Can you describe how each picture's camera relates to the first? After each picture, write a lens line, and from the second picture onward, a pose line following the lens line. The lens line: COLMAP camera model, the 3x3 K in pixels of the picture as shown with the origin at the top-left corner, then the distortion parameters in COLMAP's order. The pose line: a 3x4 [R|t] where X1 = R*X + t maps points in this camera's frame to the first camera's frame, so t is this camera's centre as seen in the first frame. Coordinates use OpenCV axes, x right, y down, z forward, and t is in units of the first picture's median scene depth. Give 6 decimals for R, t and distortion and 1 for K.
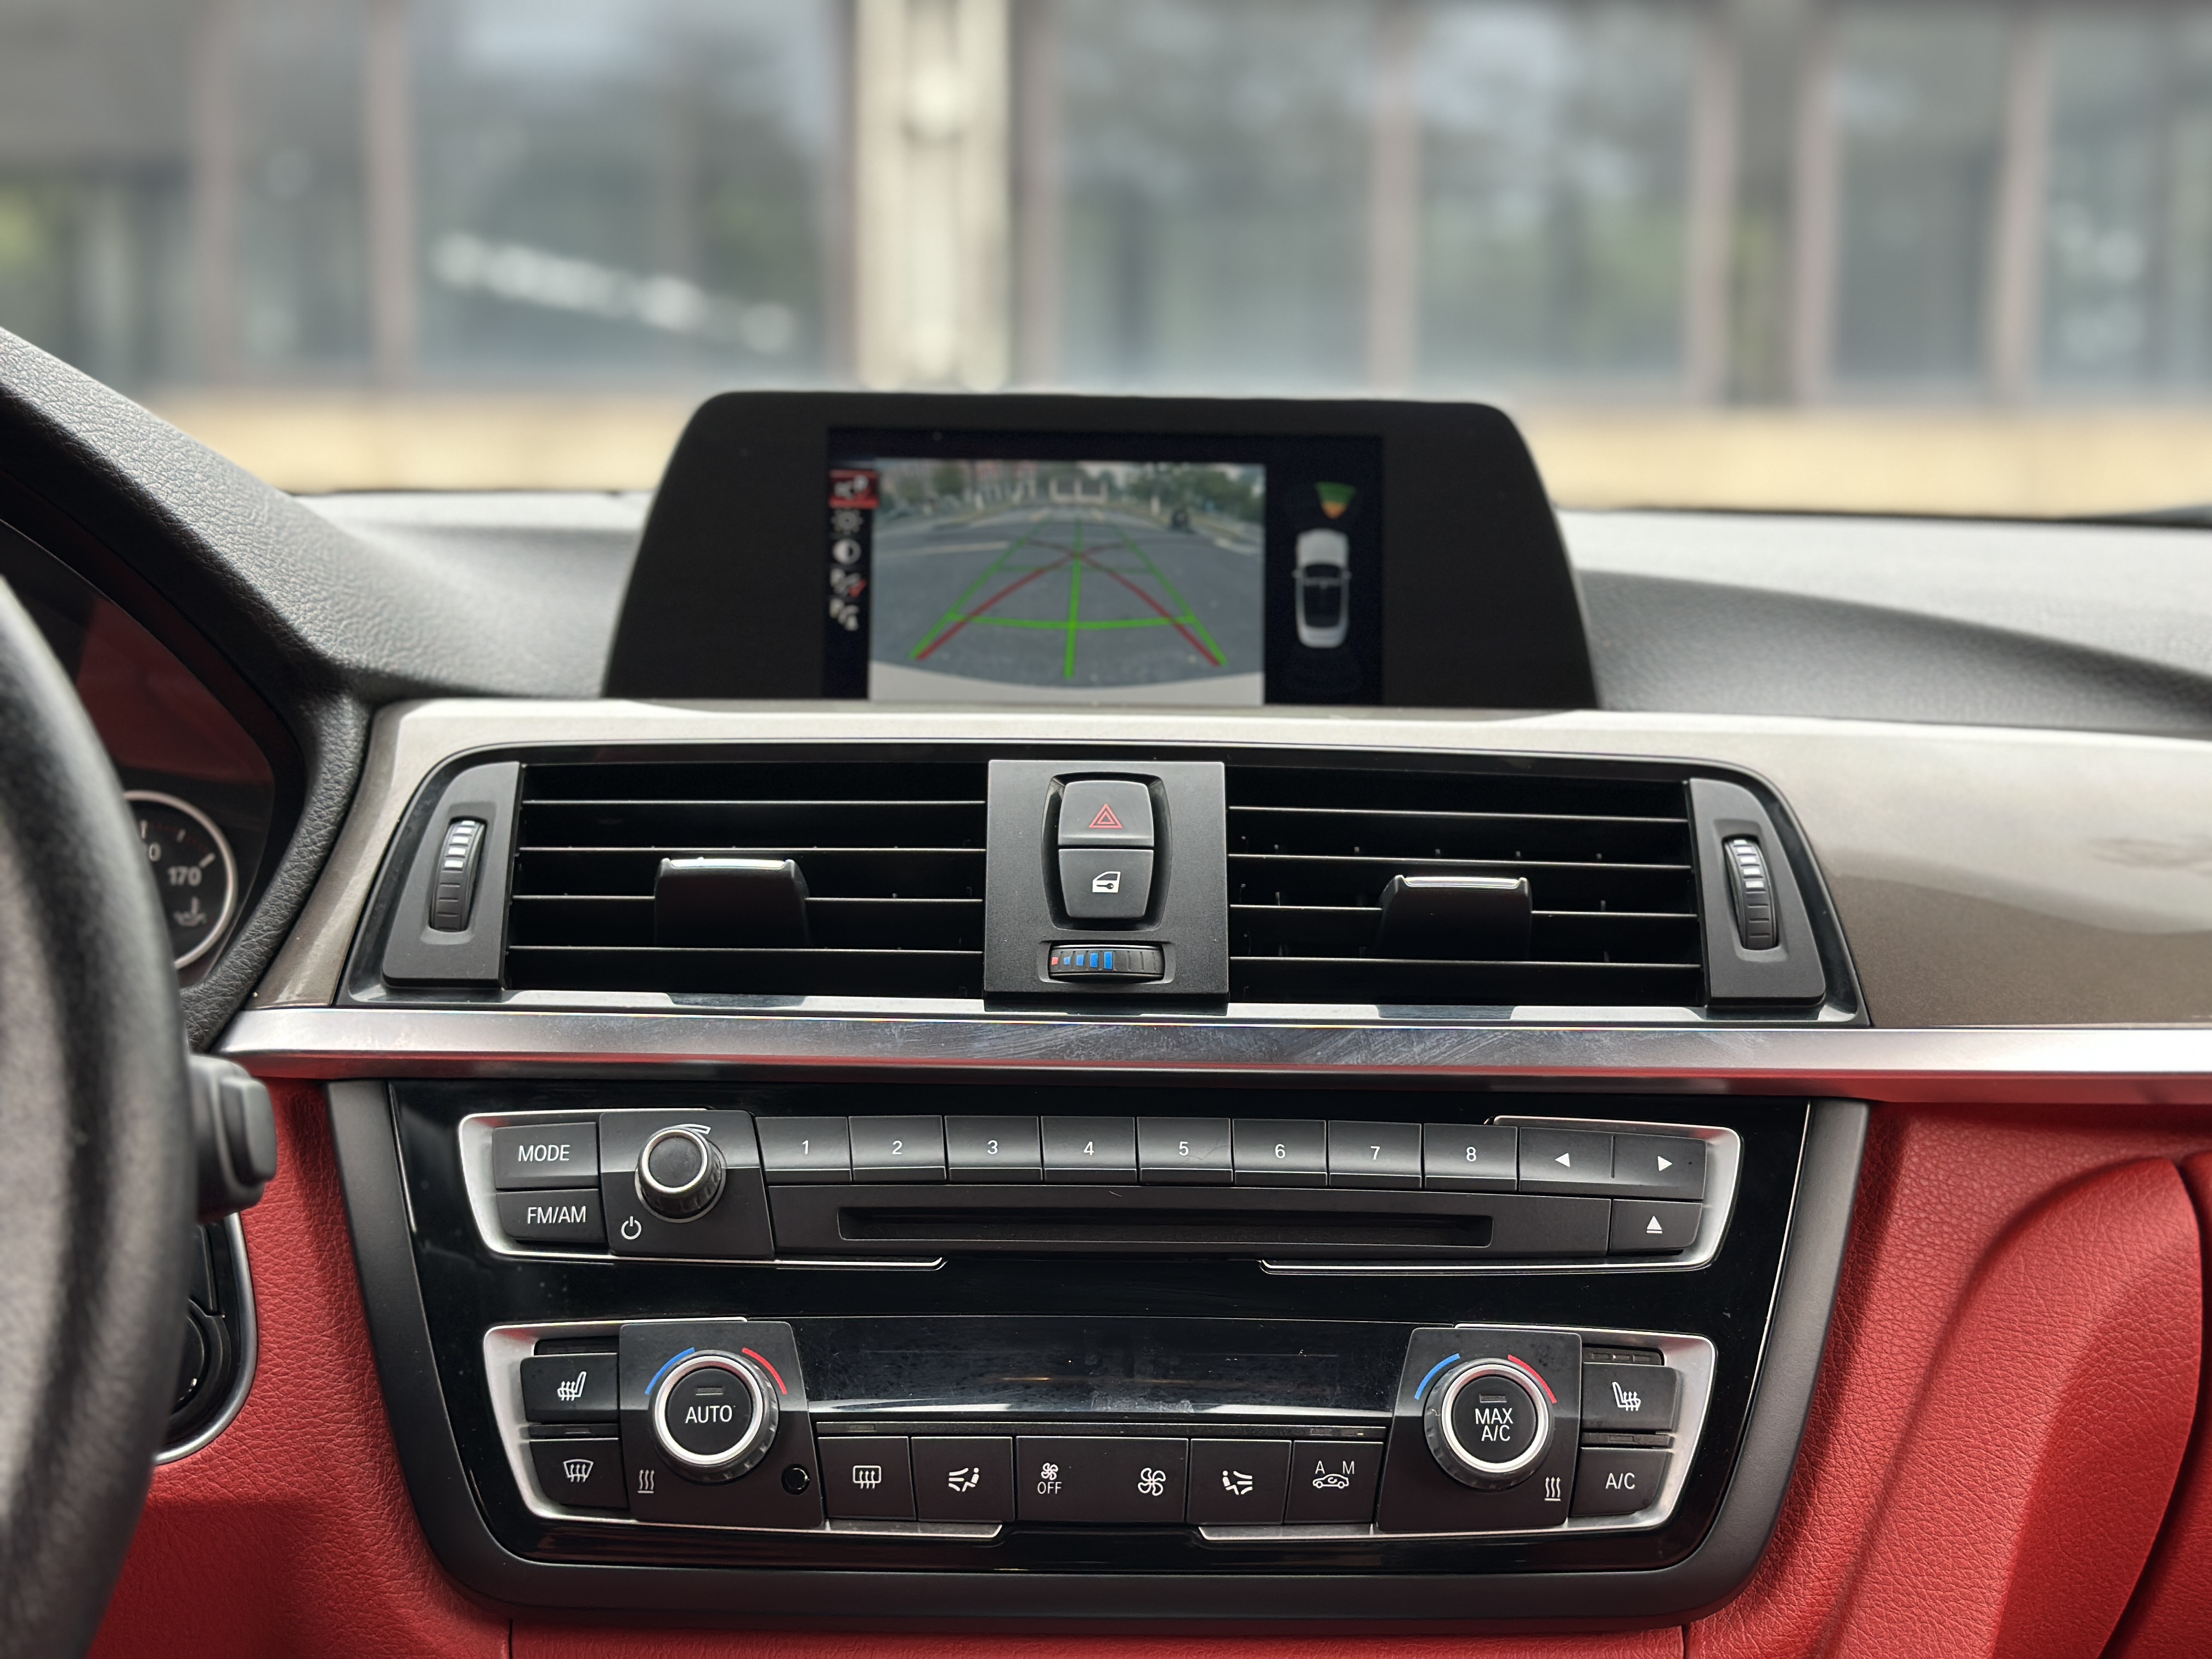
lens RADIAL K [[3064.1, 0, 1104.1], [0, 3064.1, 845.4], [0, 0, 1]] dist [0.227285, -0.526296]
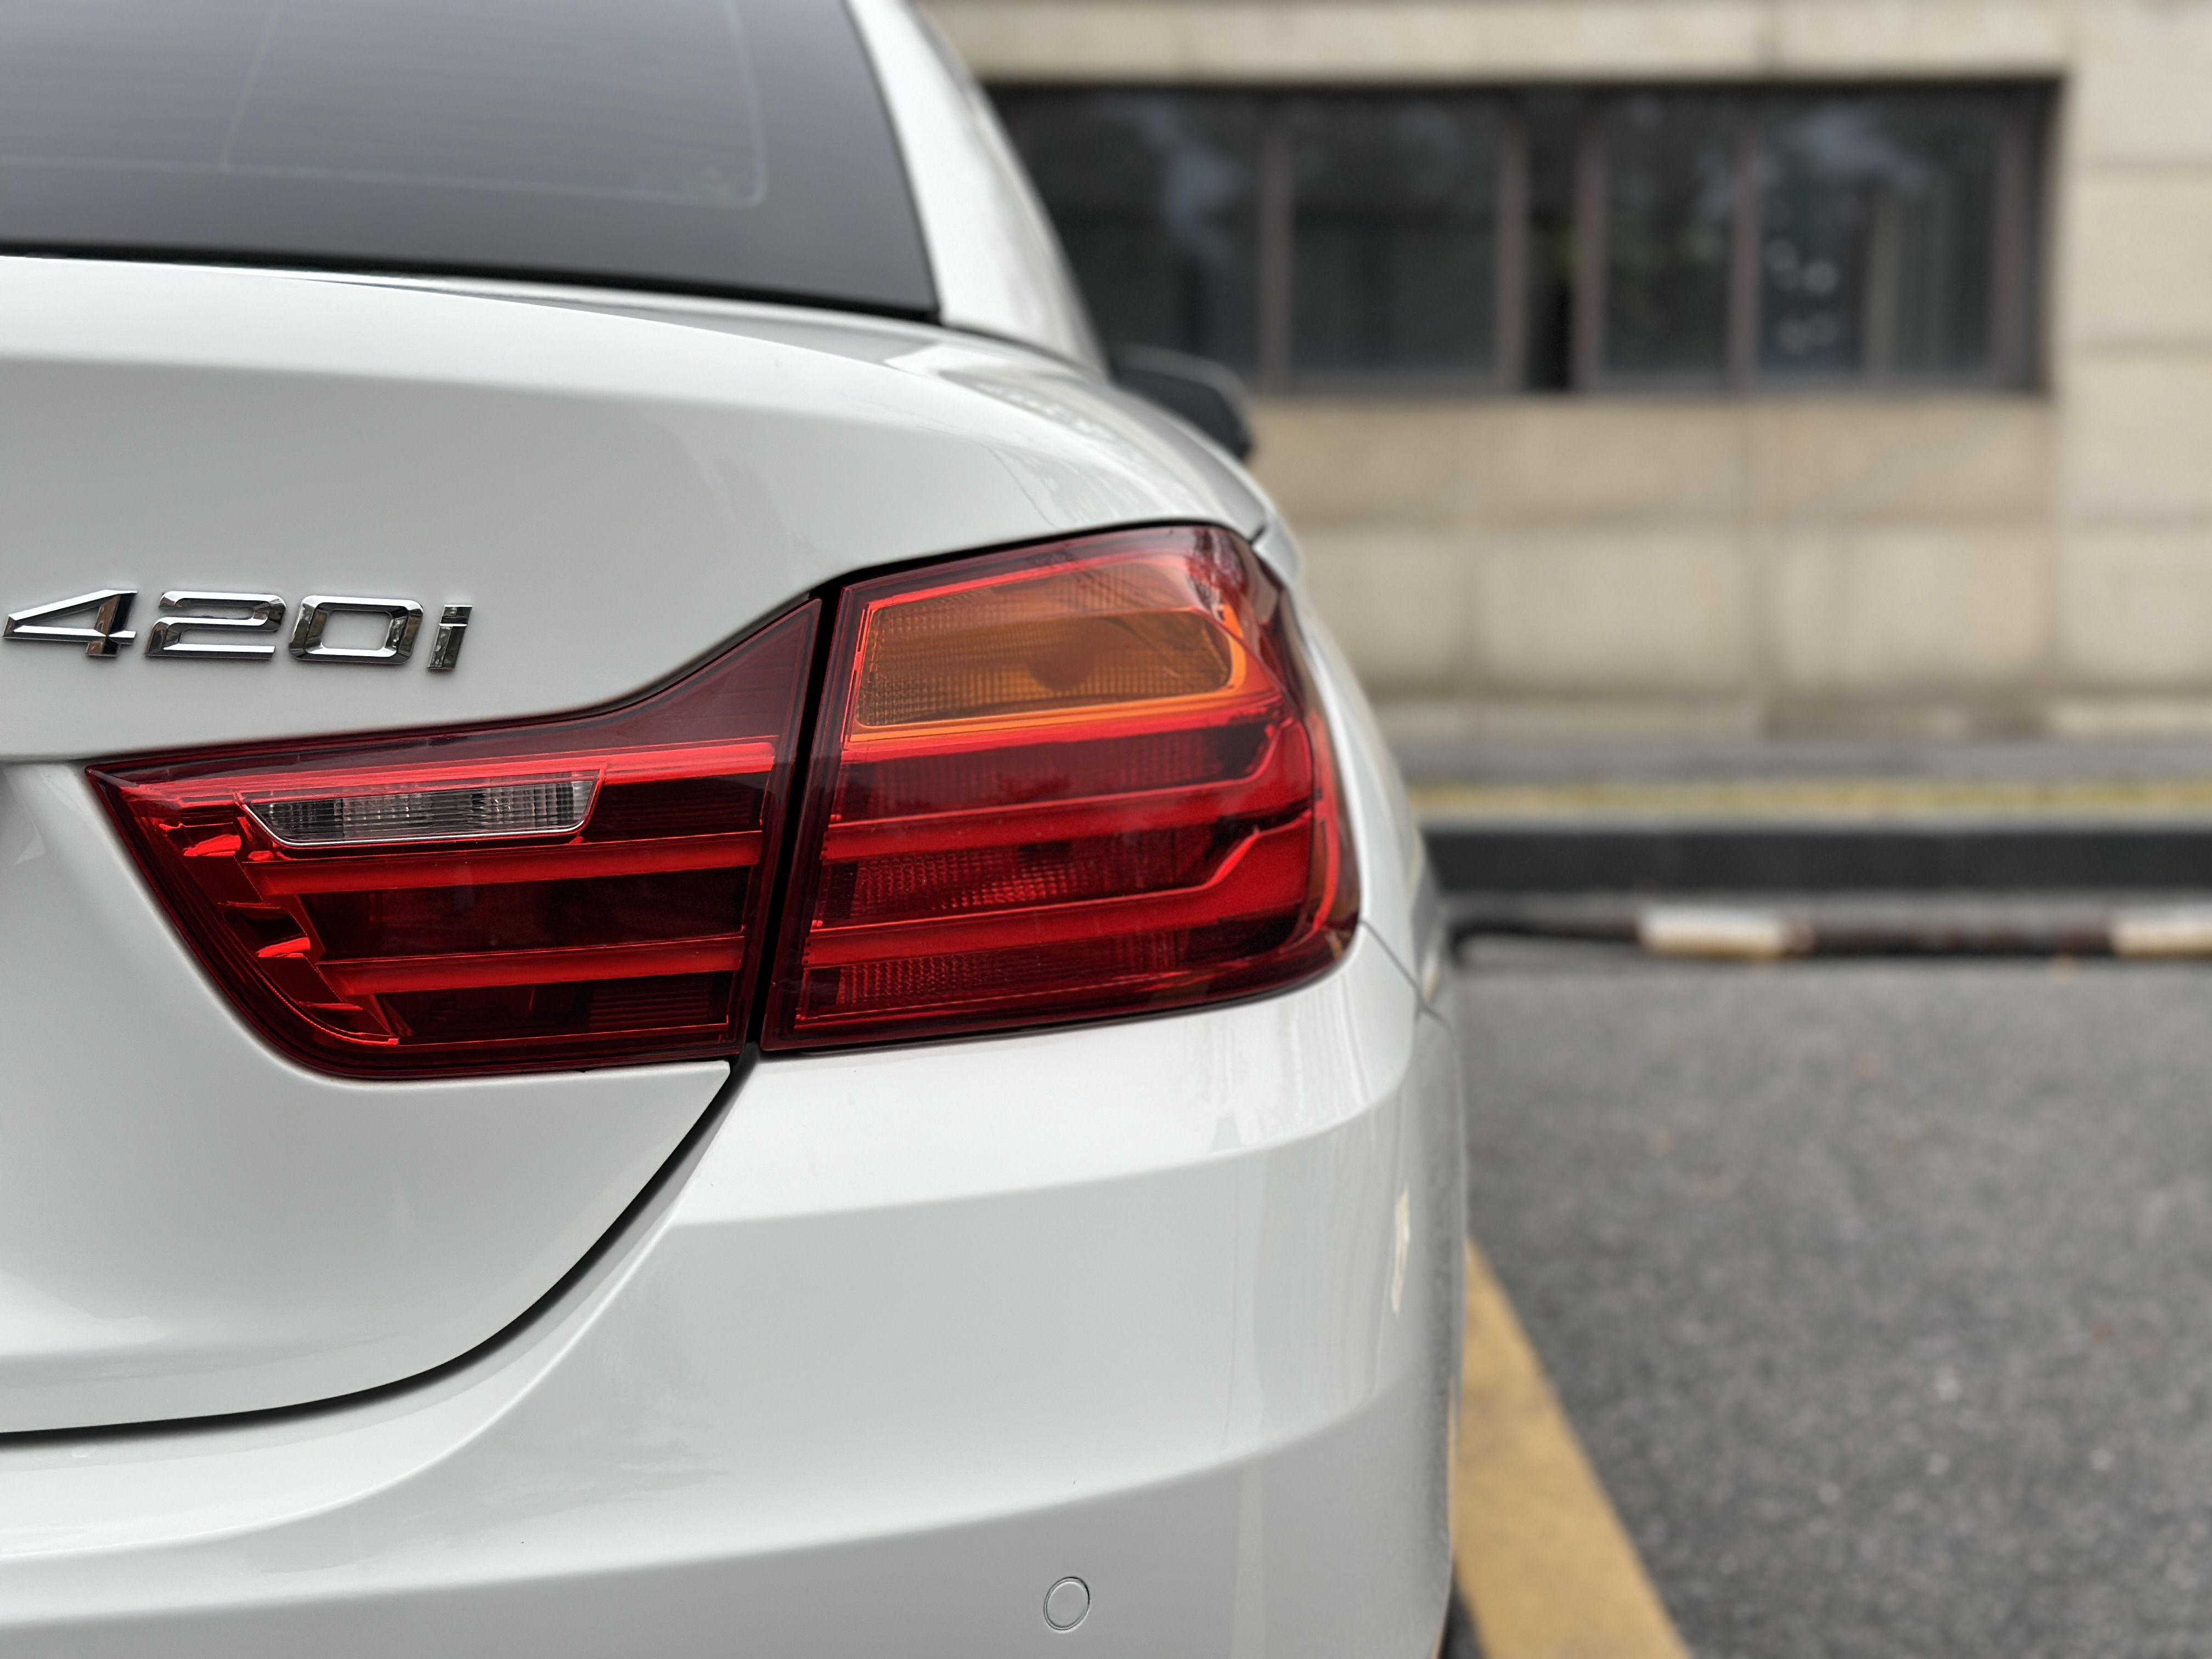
lens RADIAL K [[3049.9, 0, 1101.6], [0, 3049.9, 824.1], [0, 0, 1]] dist [0.239381, -0.572240]
pose [[0.994541, 0.000003, -0.104342, 1.333895], [0.000570, 0.999985, 0.005462, 0.363291], [0.104341, -0.005492, 0.994526, -3.204029]]
